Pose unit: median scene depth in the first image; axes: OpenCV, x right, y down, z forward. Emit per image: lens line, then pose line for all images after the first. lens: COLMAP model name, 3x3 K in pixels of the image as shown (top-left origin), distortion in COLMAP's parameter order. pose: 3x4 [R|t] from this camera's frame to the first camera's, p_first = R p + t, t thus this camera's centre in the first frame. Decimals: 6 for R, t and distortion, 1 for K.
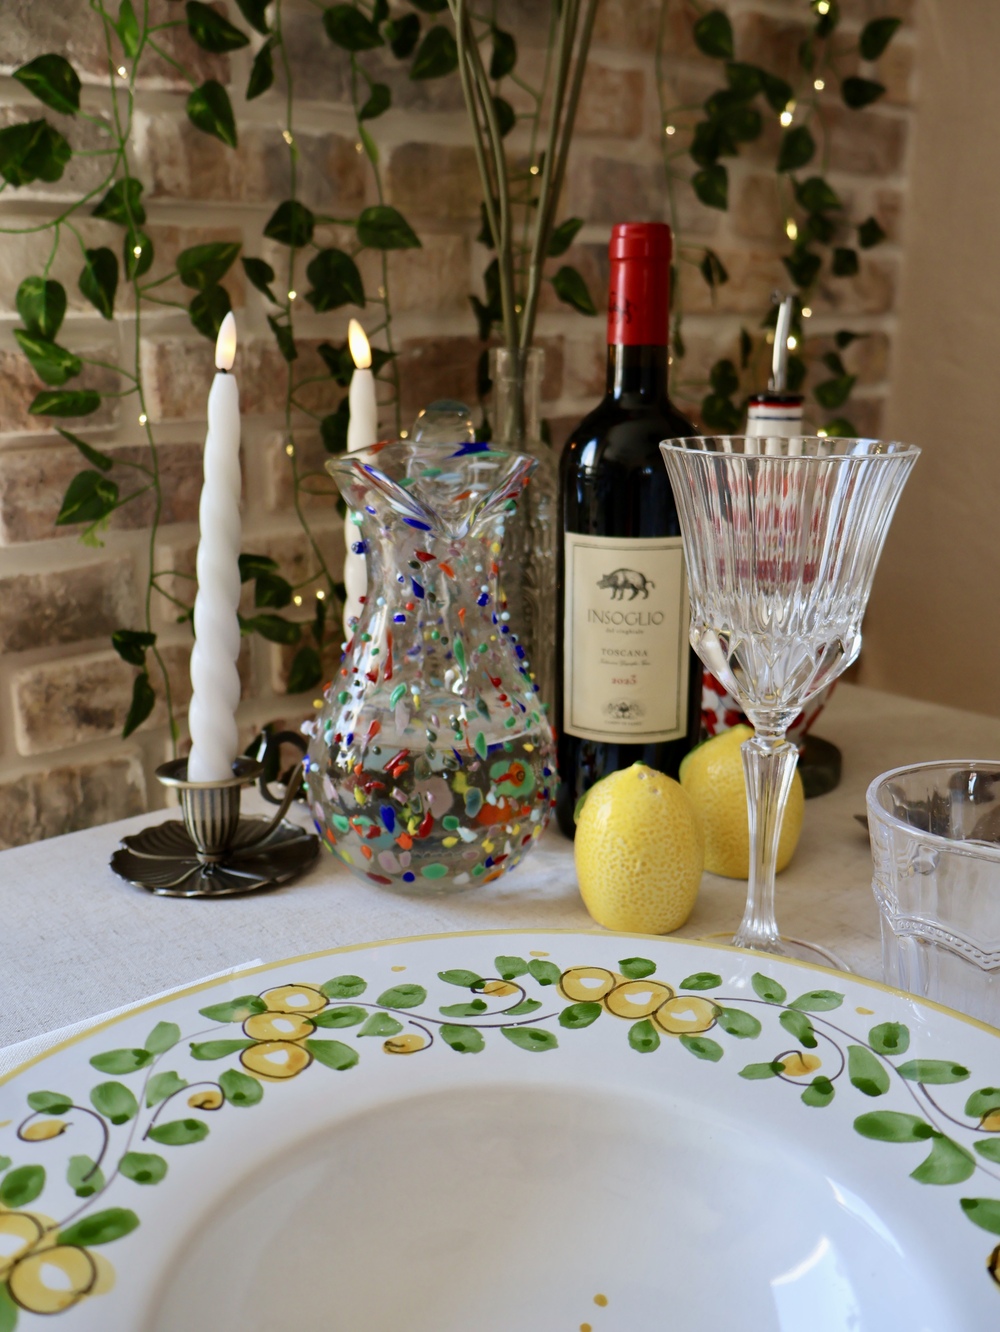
lens RADIAL K [[1255.8, 0, 500.5], [0, 1255.8, 656.1], [0, 0, 1]] dist [-0.002182, 0.000000]
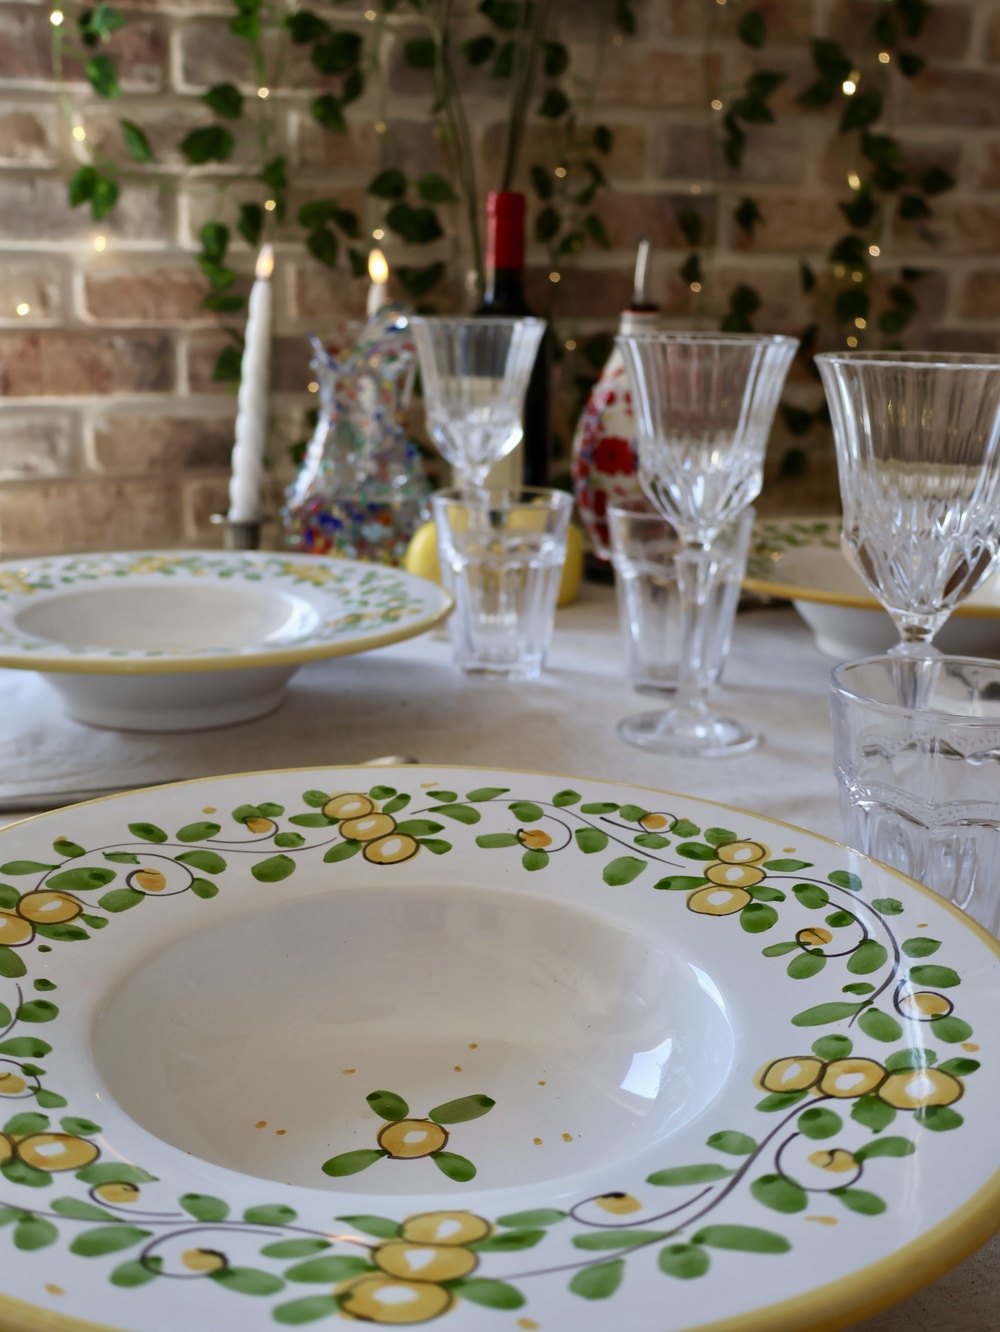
lens RADIAL K [[1517.1, 0, 498.1], [0, 1517.1, 667.1], [0, 0, 1]] dist [0.000858, 0.000000]
pose [[0.940227, 0.098490, -0.325995, 0.807906], [-0.098428, 0.995004, 0.016729, 0.232407], [0.326014, 0.016357, 0.945224, -0.840956]]
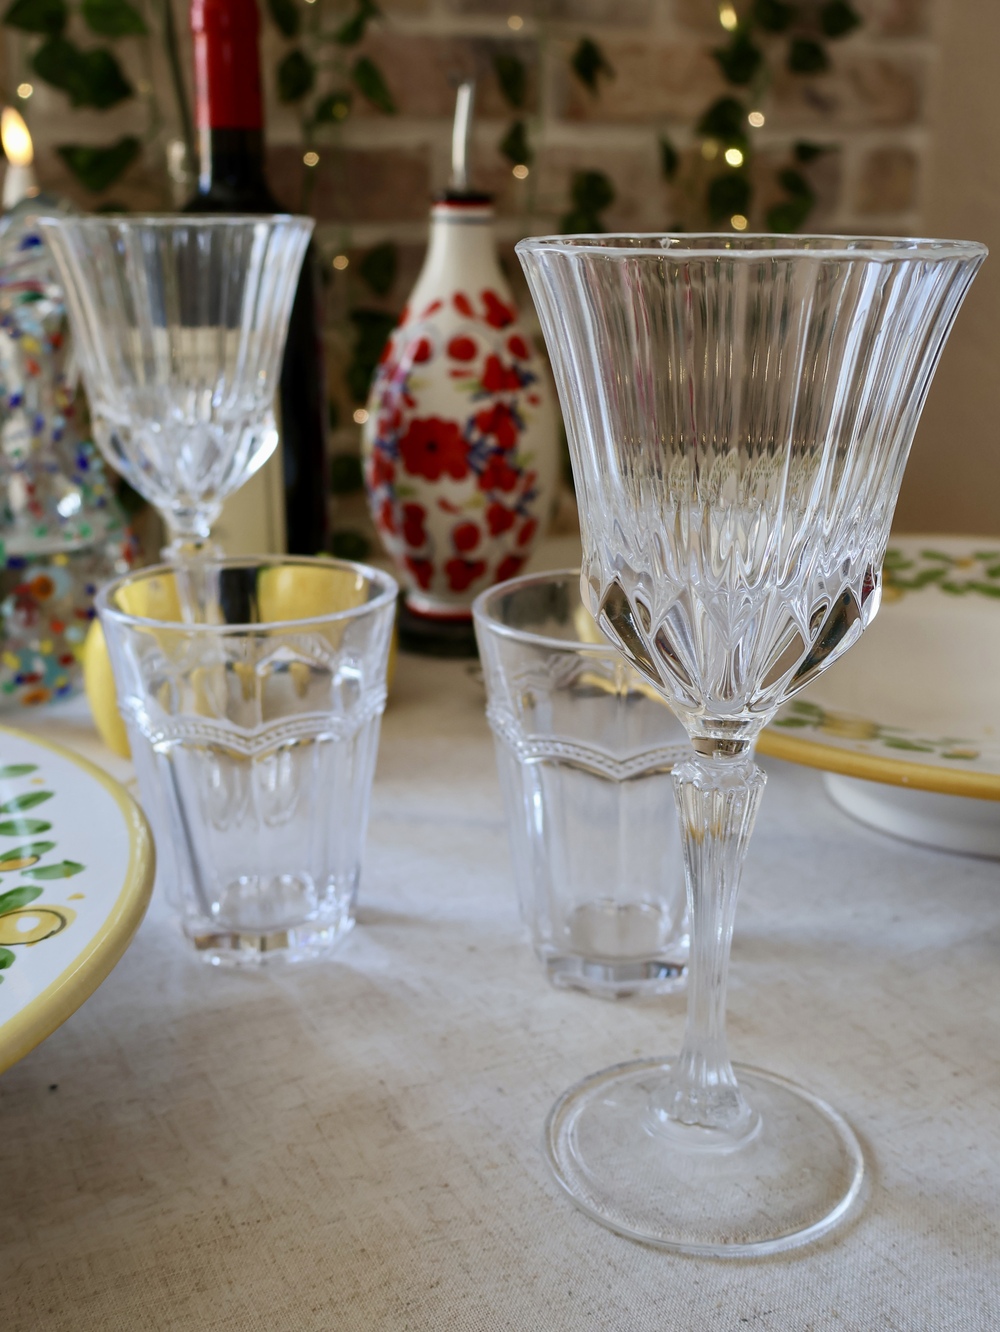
lens RADIAL K [[1517.1, 0, 495.9], [0, 1517.1, 666.5], [0, 0, 1]] dist [0.000858, 0.000000]
pose [[0.982834, 0.054938, -0.176124, 0.532051], [-0.045167, 0.997234, 0.059021, 0.067326], [0.178880, -0.050053, 0.982597, -0.060354]]
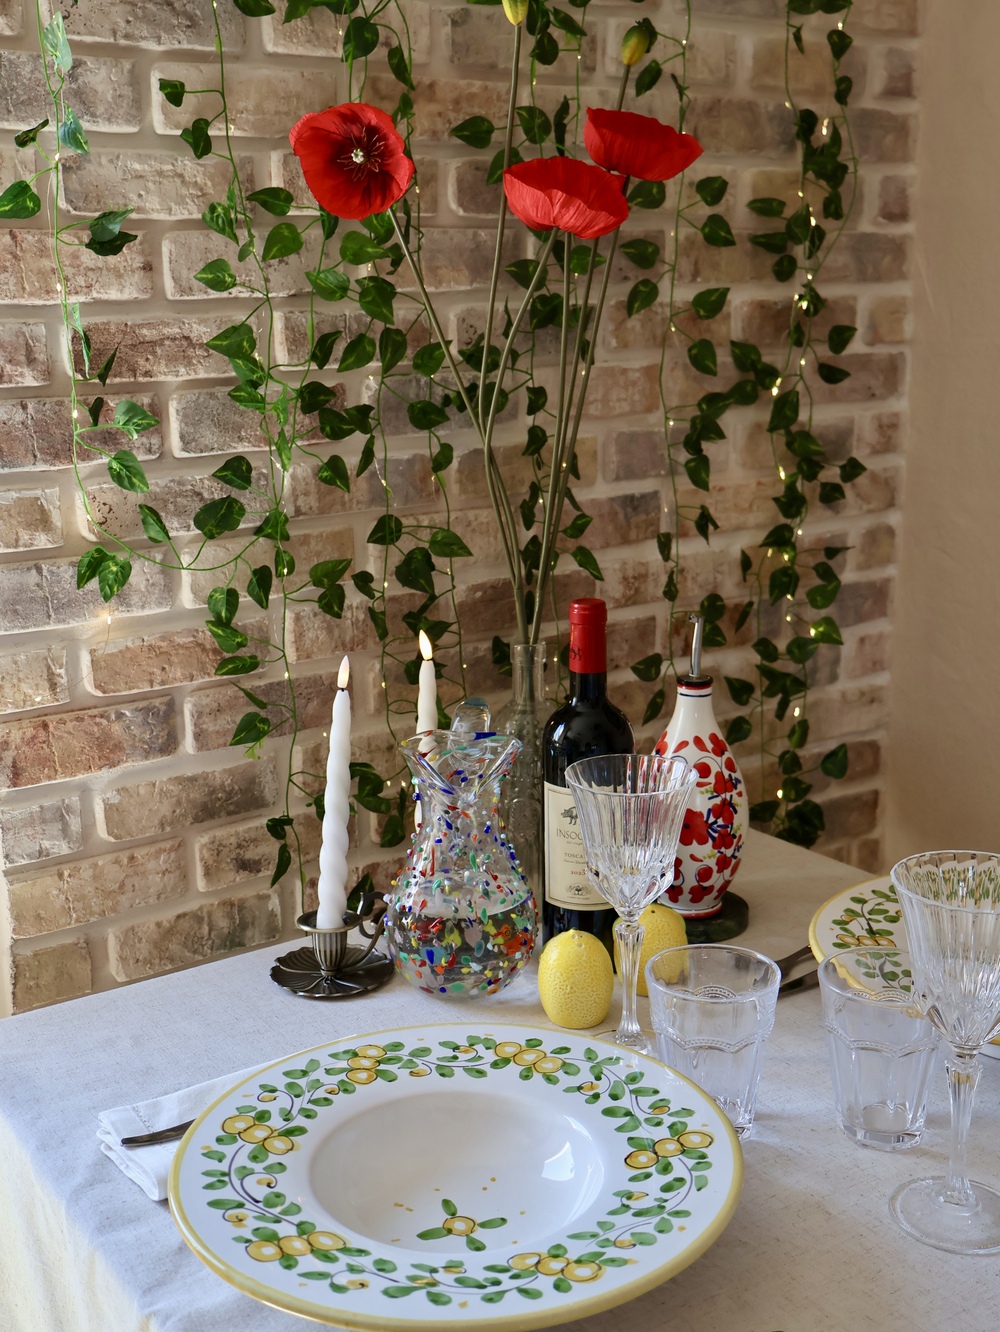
lens RADIAL K [[1524.4, 0, 501.8], [0, 1524.4, 668.3], [0, 0, 1]] dist [0.008303, 0.000000]
pose [[0.994652, 0.010541, -0.102742, 0.210571], [-0.011634, 0.999882, -0.010045, -0.236868], [0.102624, 0.011187, 0.994657, -1.041992]]
